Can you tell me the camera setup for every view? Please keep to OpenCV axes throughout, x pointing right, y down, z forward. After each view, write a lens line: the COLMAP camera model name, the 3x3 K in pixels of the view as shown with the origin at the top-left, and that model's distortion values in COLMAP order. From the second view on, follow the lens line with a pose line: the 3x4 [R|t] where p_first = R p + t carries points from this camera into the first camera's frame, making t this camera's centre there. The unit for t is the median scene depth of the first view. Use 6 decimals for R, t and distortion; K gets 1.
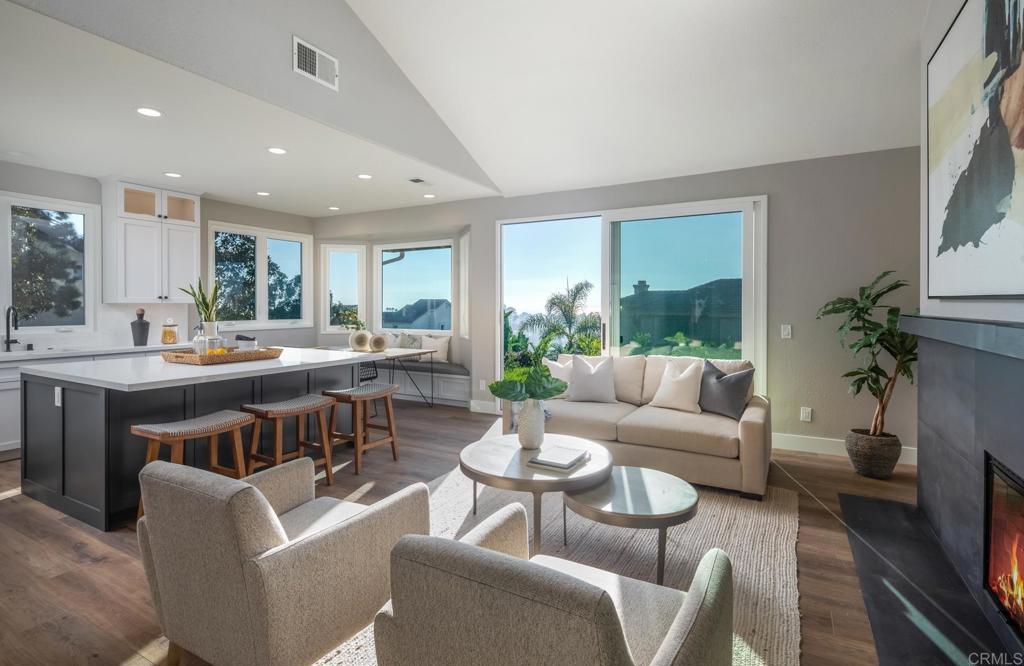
lens RADIAL K [[499.4, 0, 515.9], [0, 499.4, 306.9], [0, 0, 1]] dist [0.005021, -0.004360]
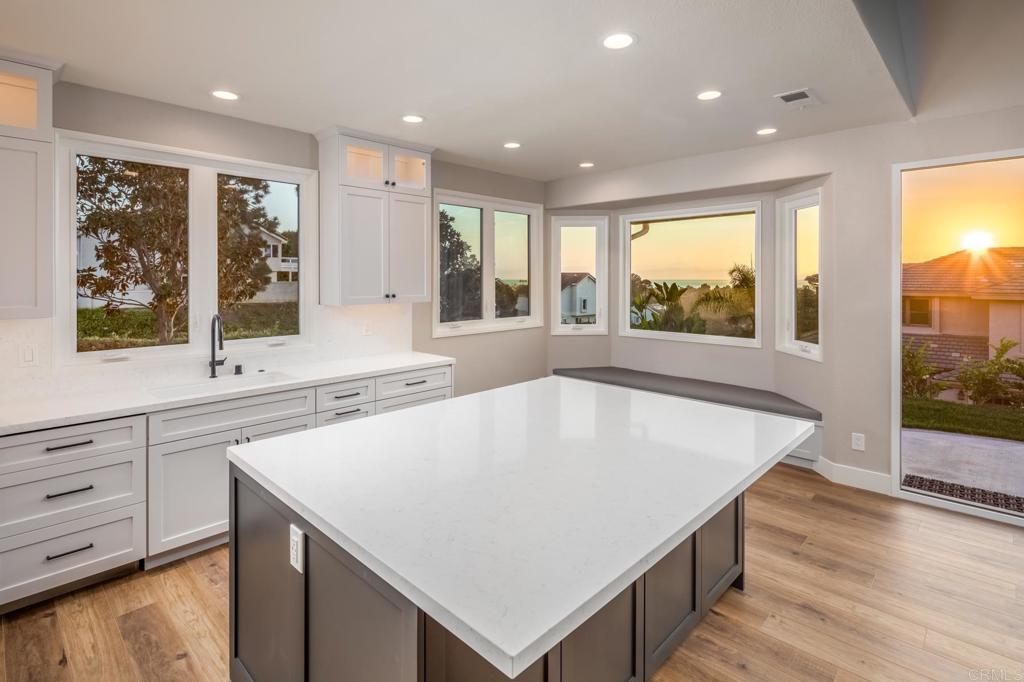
lens RADIAL K [[502.7, 0, 513.4], [0, 502.7, 281.5], [0, 0, 1]] dist [0.002026, -0.002186]
pose [[0.965978, 0.001791, -0.258619, -0.224687], [-0.000433, 0.999986, 0.005306, -0.027896], [0.258625, -0.005014, 0.965965, 0.225210]]
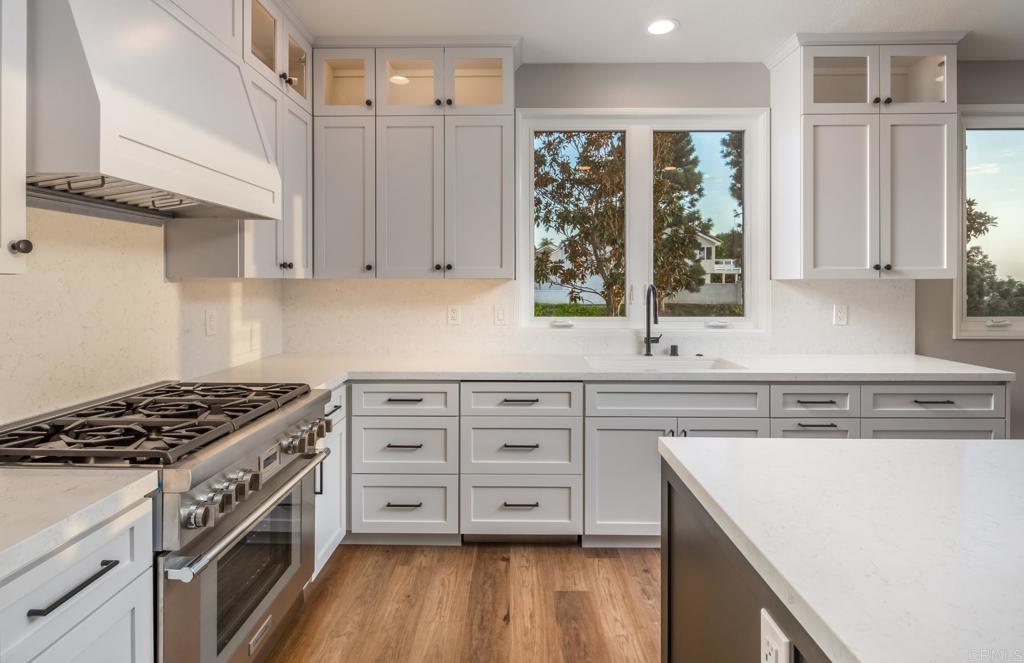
lens RADIAL K [[499.4, 0, 506.1], [0, 499.4, 284.1], [0, 0, 1]] dist [0.005021, -0.004360]
pose [[0.463804, 0.001602, -0.885936, -0.286518], [-0.000028, 0.999998, 0.001793, -0.002212], [0.885938, -0.000807, 0.463803, 0.290790]]
